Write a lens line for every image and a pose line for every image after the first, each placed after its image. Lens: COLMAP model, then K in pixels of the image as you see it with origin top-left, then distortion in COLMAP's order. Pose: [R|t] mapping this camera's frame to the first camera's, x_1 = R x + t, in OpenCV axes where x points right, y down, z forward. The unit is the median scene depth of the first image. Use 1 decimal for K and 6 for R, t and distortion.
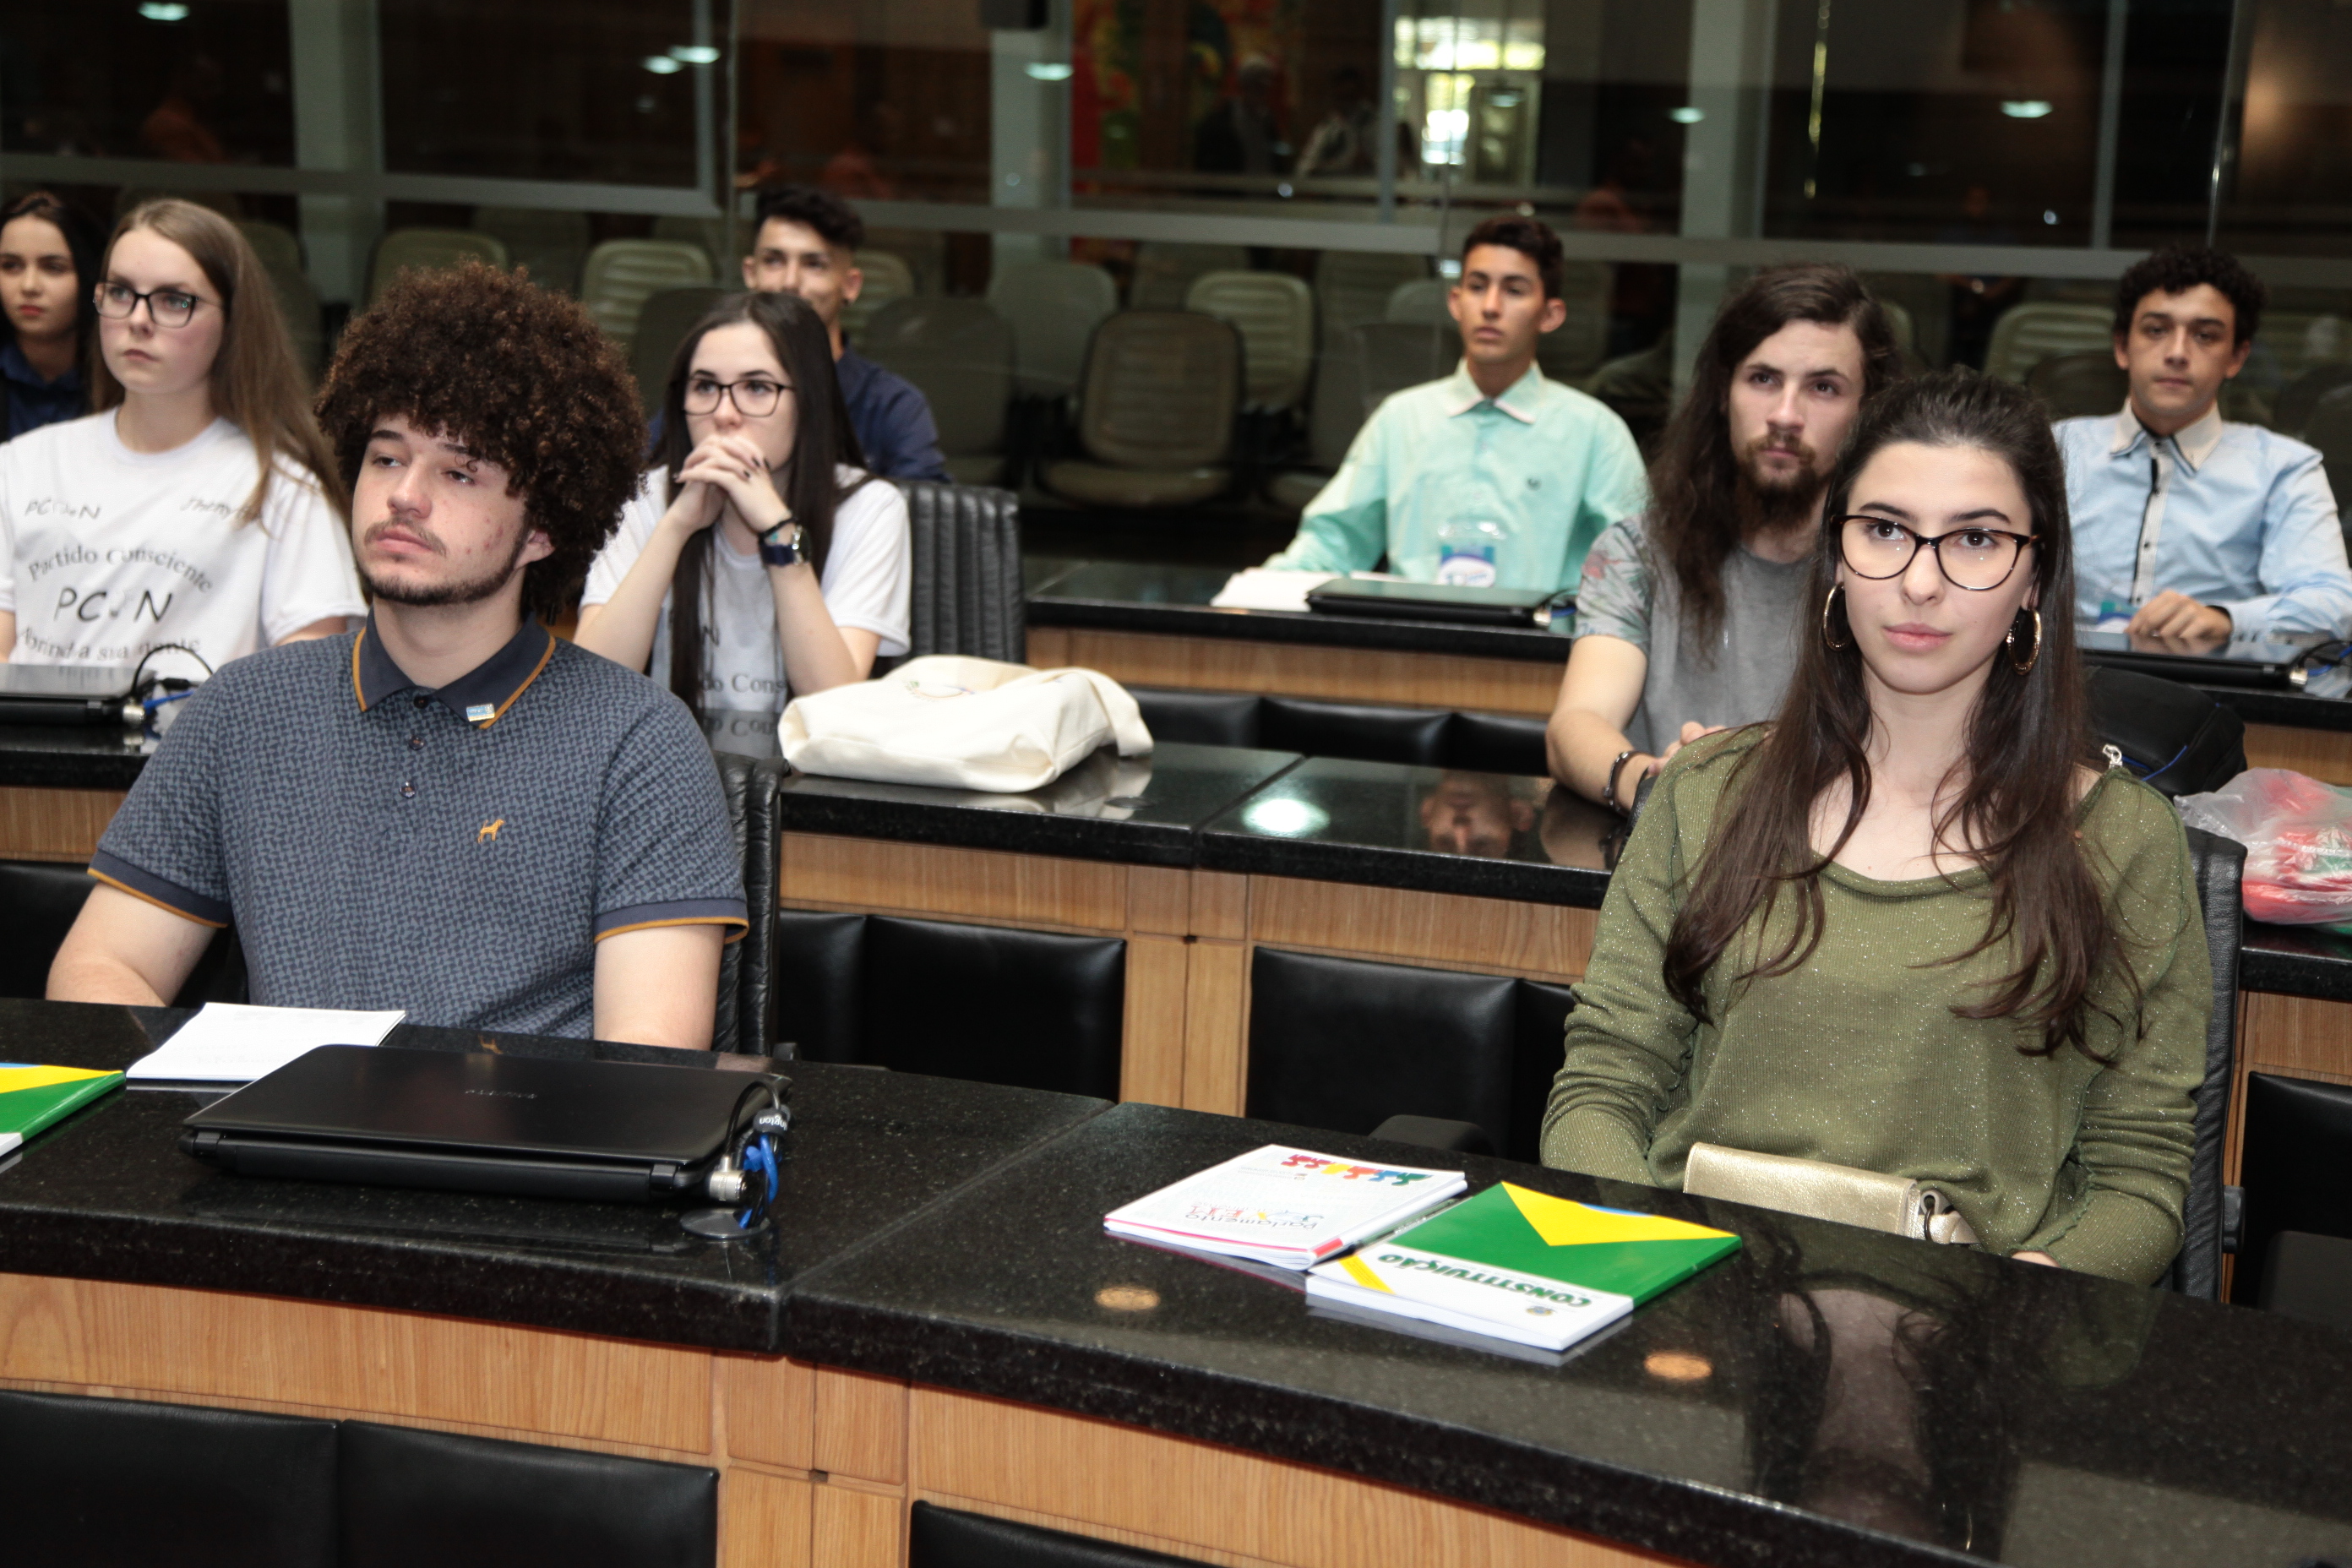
lens RADIAL K [[3516.1, 0, 1172.1], [0, 3516.1, 875.1], [0, 0, 1]] dist [0.242832, 0.000000]
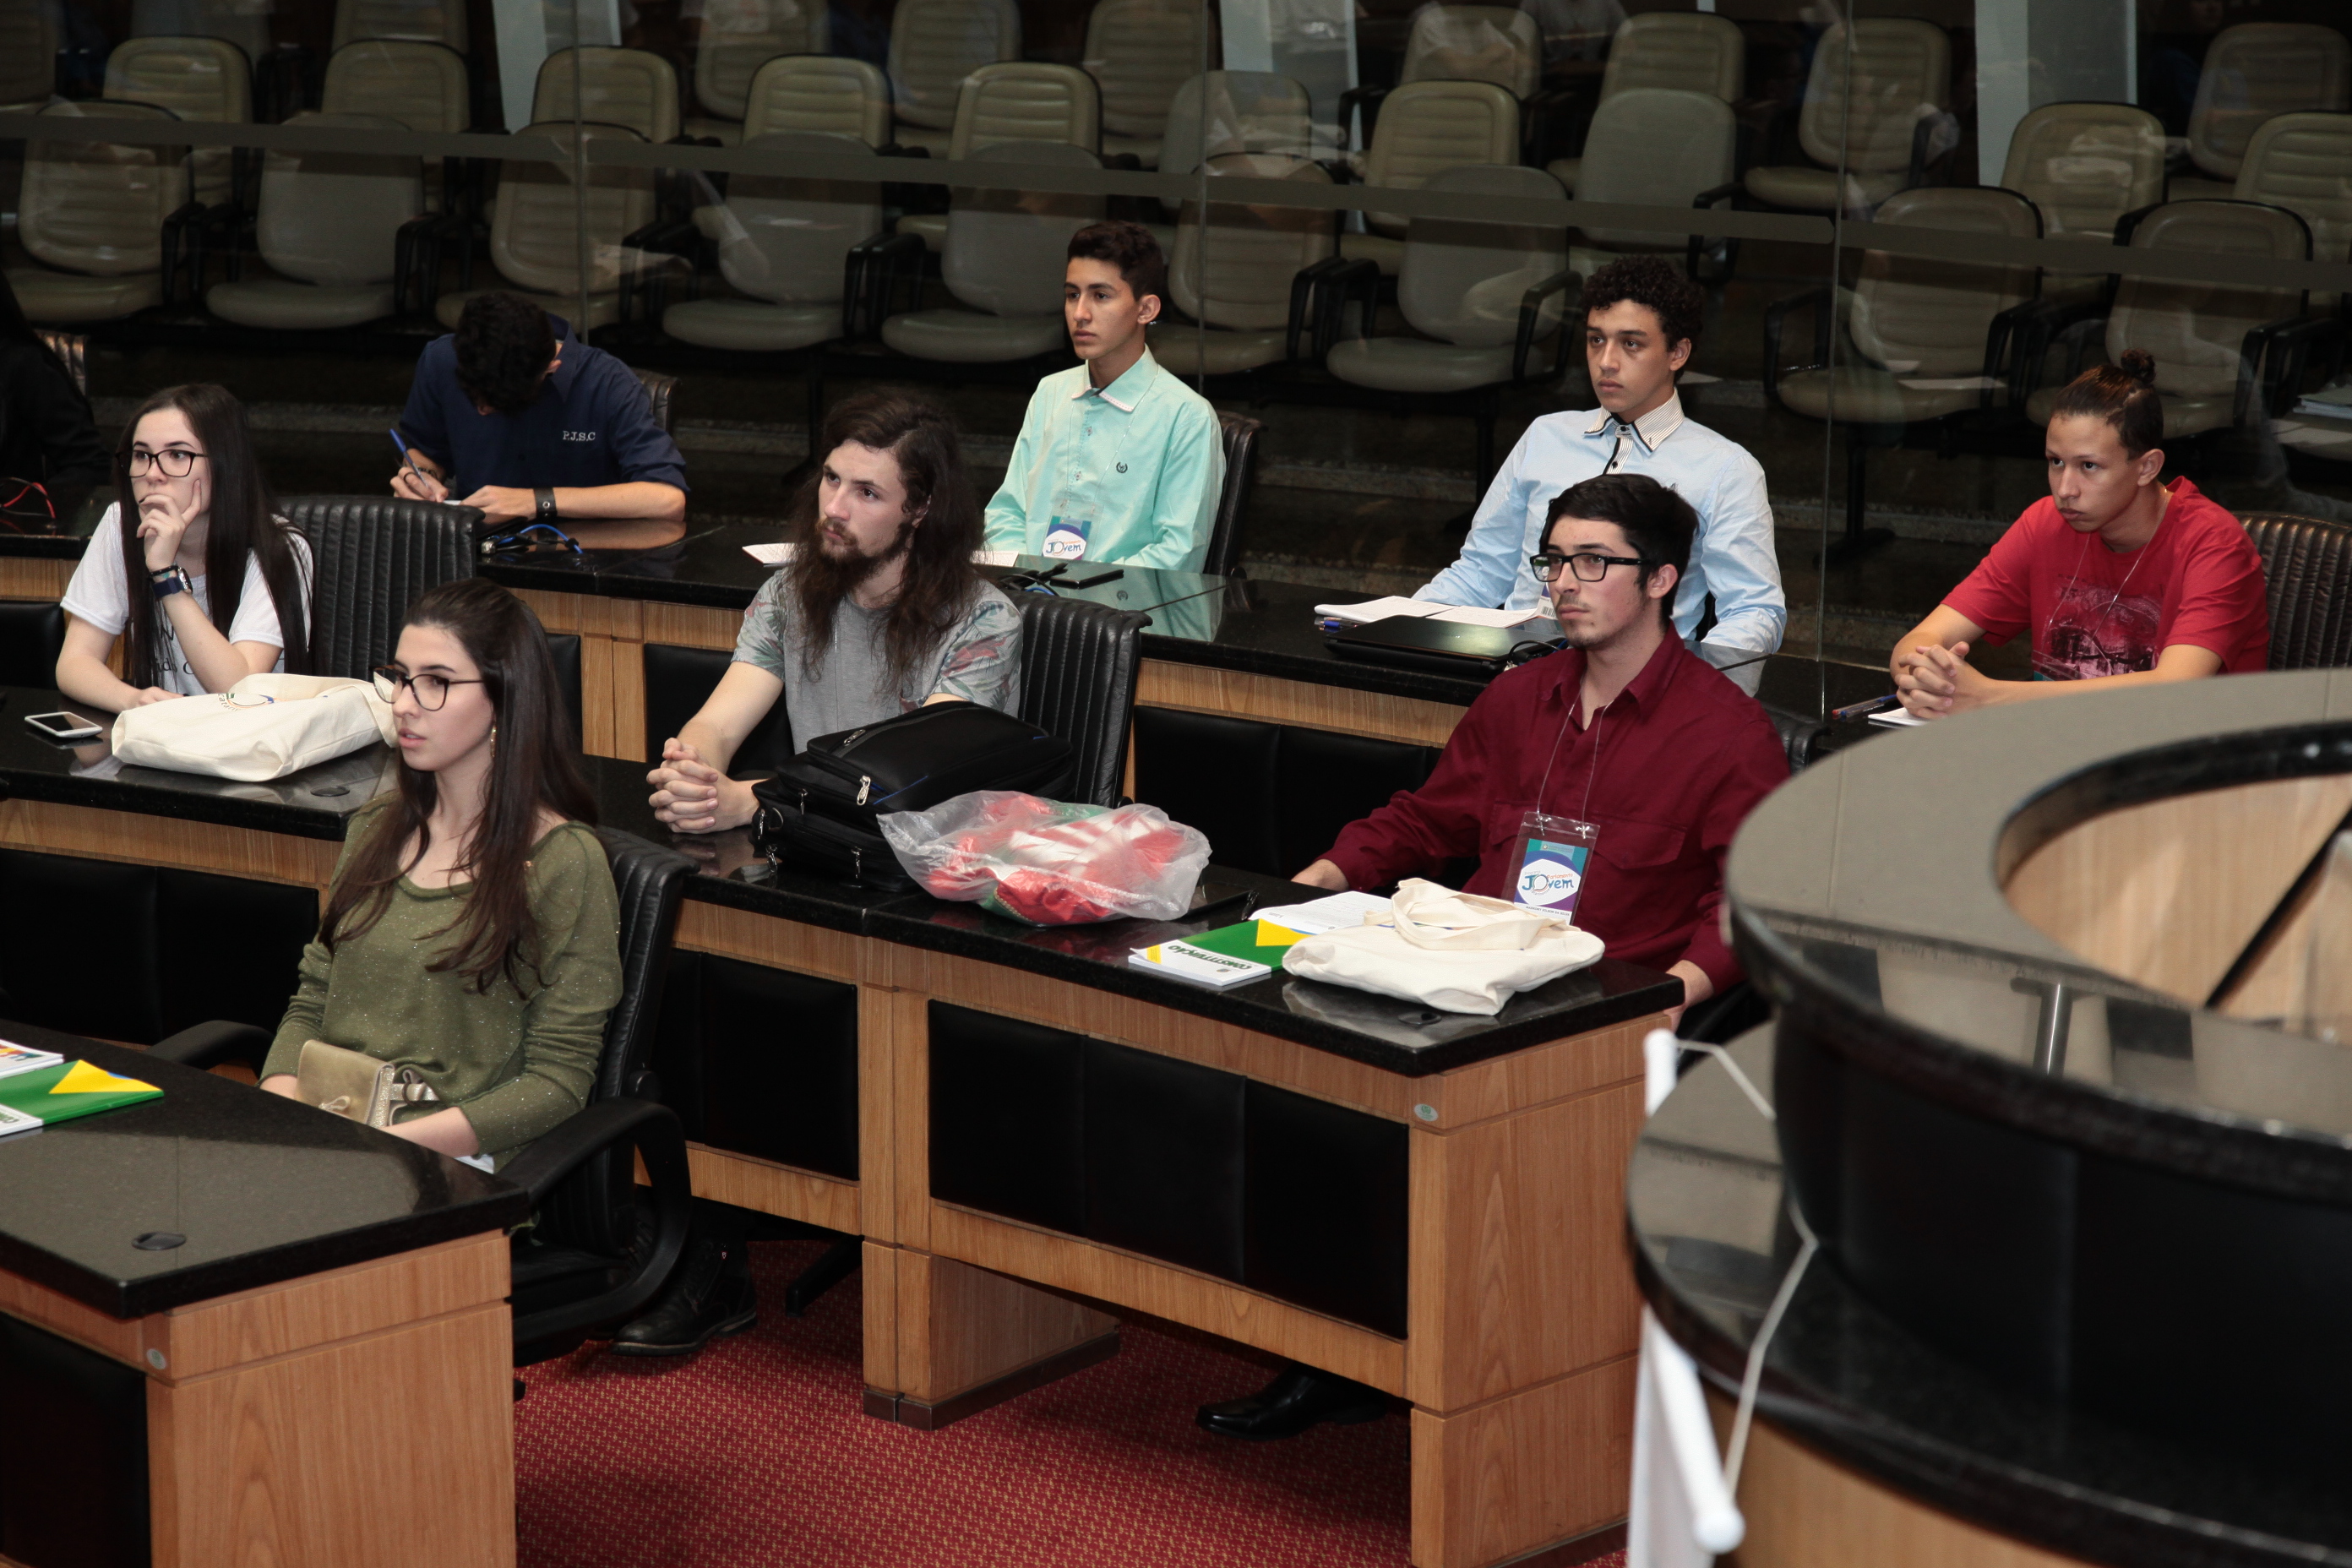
lens RADIAL K [[5251.2, 0, 1194.8], [0, 5251.2, 759.8], [0, 0, 1]] dist [0.307178, 0.000000]
pose [[0.972932, 0.016223, -0.230522, 0.568670], [-0.010921, 0.999646, 0.024255, -0.062085], [0.230834, -0.021081, 0.972765, -0.678494]]
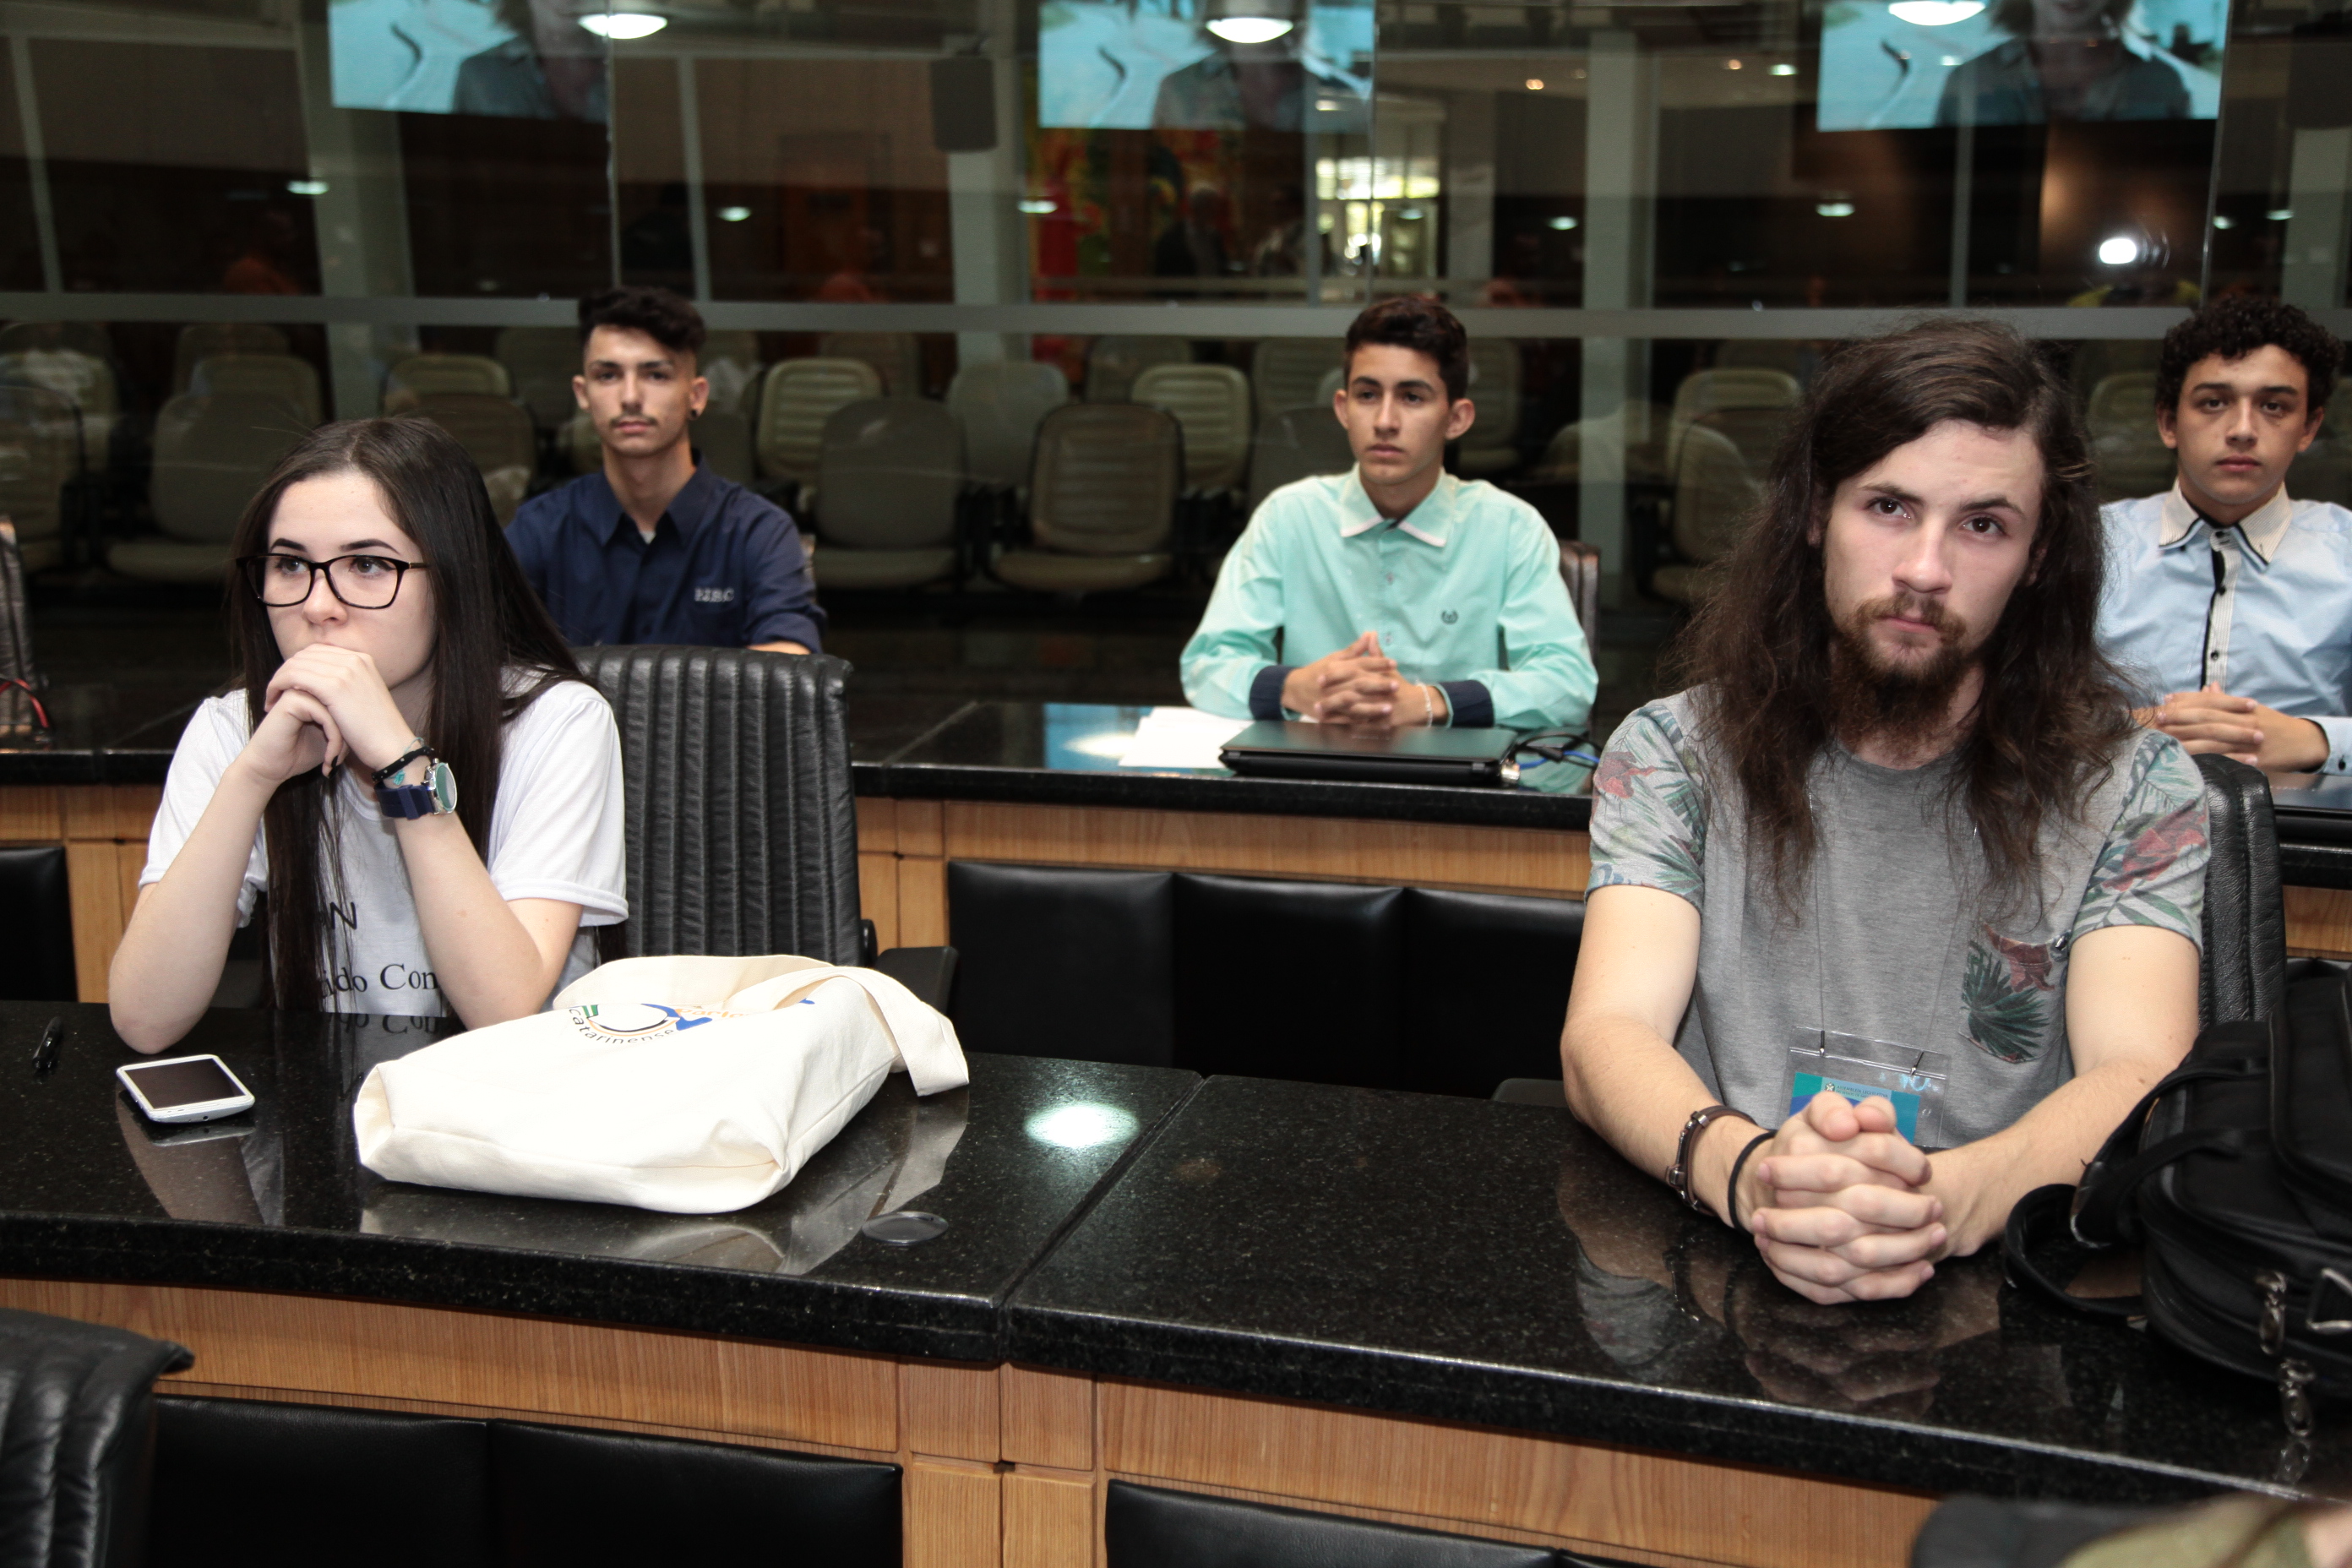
lens RADIAL K [[2677.7, 0, 1190.2], [0, 2677.7, 797.3], [0, 0, 1]] dist [0.064253, 0.000000]
pose [[0.999260, -0.038186, 0.004626, 0.027444], [0.038224, 0.999234, -0.008396, -0.064003], [-0.004302, 0.008567, 0.999954, 0.376181]]
